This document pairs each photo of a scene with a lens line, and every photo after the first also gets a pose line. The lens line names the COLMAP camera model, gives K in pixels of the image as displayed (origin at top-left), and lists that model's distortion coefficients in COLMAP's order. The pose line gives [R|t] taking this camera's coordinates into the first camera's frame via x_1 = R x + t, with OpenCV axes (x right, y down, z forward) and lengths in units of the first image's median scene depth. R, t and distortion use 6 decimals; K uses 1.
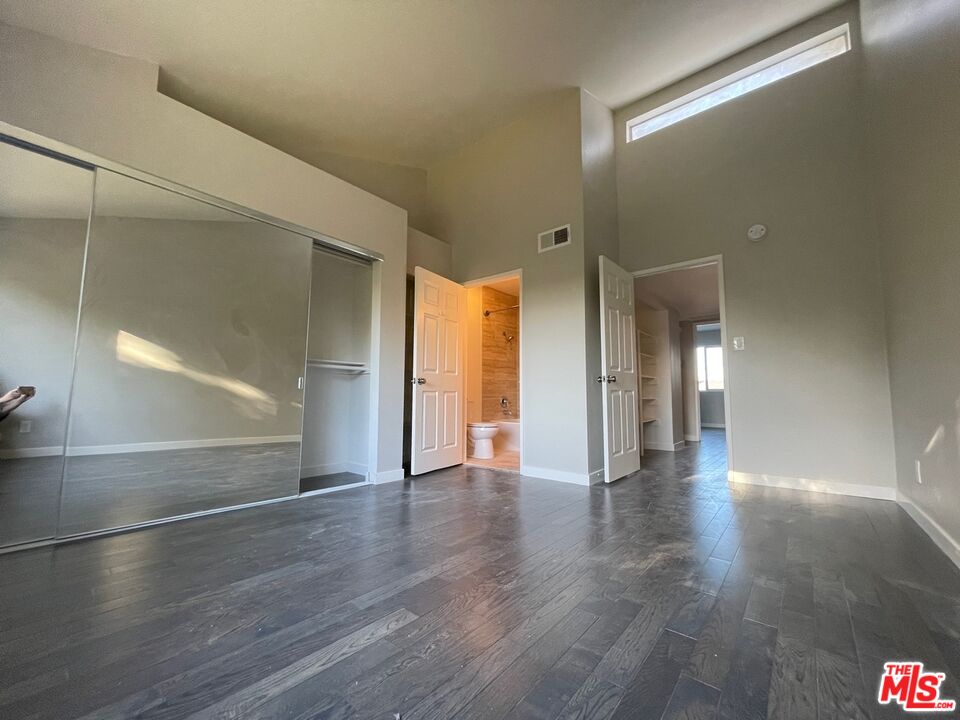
lens RADIAL K [[386.9, 0, 476.2], [0, 386.9, 363.9], [0, 0, 1]] dist [-0.001168, -0.000740]
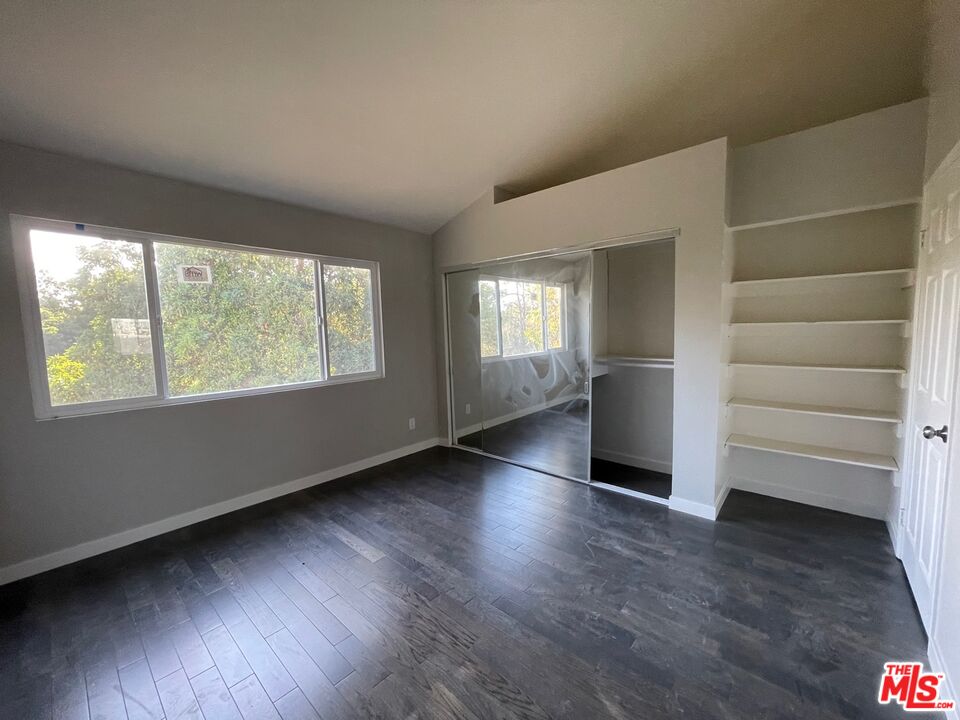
lens RADIAL K [[386.9, 0, 476.2], [0, 386.9, 363.9], [0, 0, 1]] dist [-0.001168, -0.000740]
pose [[-0.027525, 0.087401, -0.995793, 0.528176], [0.108560, 0.990540, 0.083939, -0.116495], [0.993709, -0.105793, -0.036753, 0.569820]]
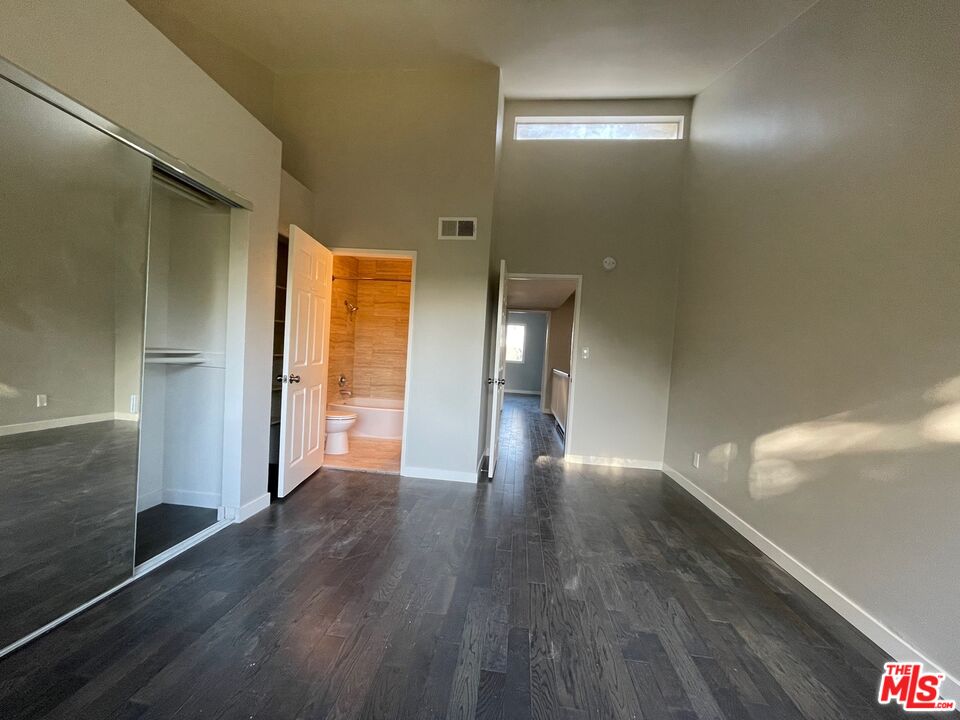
lens RADIAL K [[386.9, 0, 476.2], [0, 386.9, 363.9], [0, 0, 1]] dist [-0.001168, -0.000740]
pose [[0.828669, 0.024864, 0.559187, -0.274240], [-0.101644, 0.989088, 0.106650, -0.105715], [-0.550433, -0.145215, 0.822153, 0.163403]]
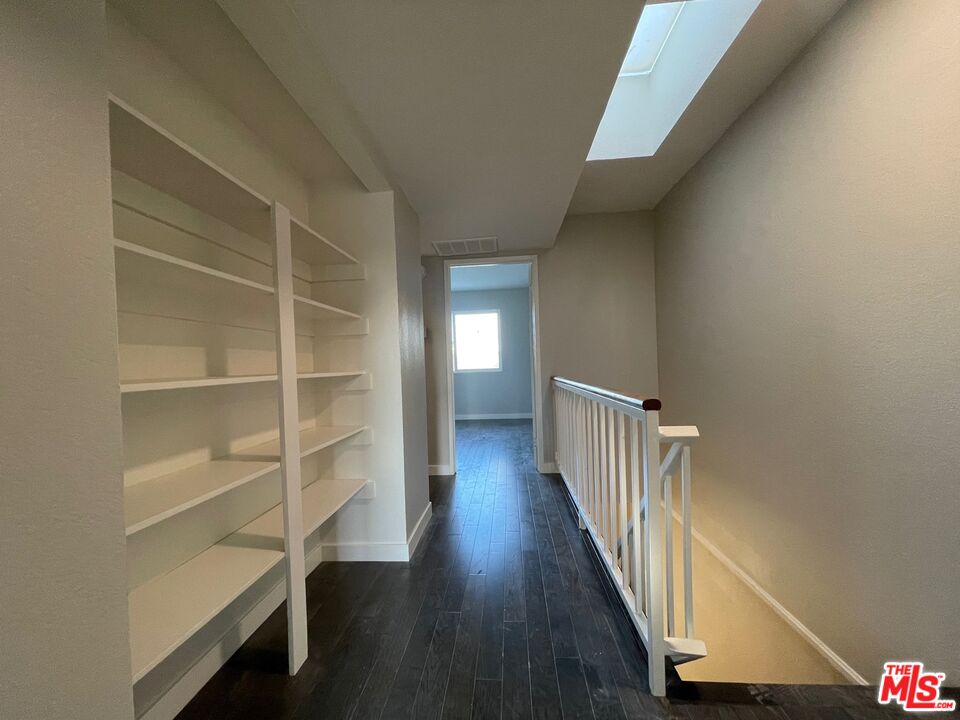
lens RADIAL K [[386.9, 0, 476.2], [0, 386.9, 363.9], [0, 0, 1]] dist [-0.001168, -0.000740]
pose [[0.812415, -0.033451, 0.582119, 0.508049], [-0.013710, 0.996981, 0.076424, -0.002608], [-0.582919, -0.070069, 0.809504, 0.965201]]
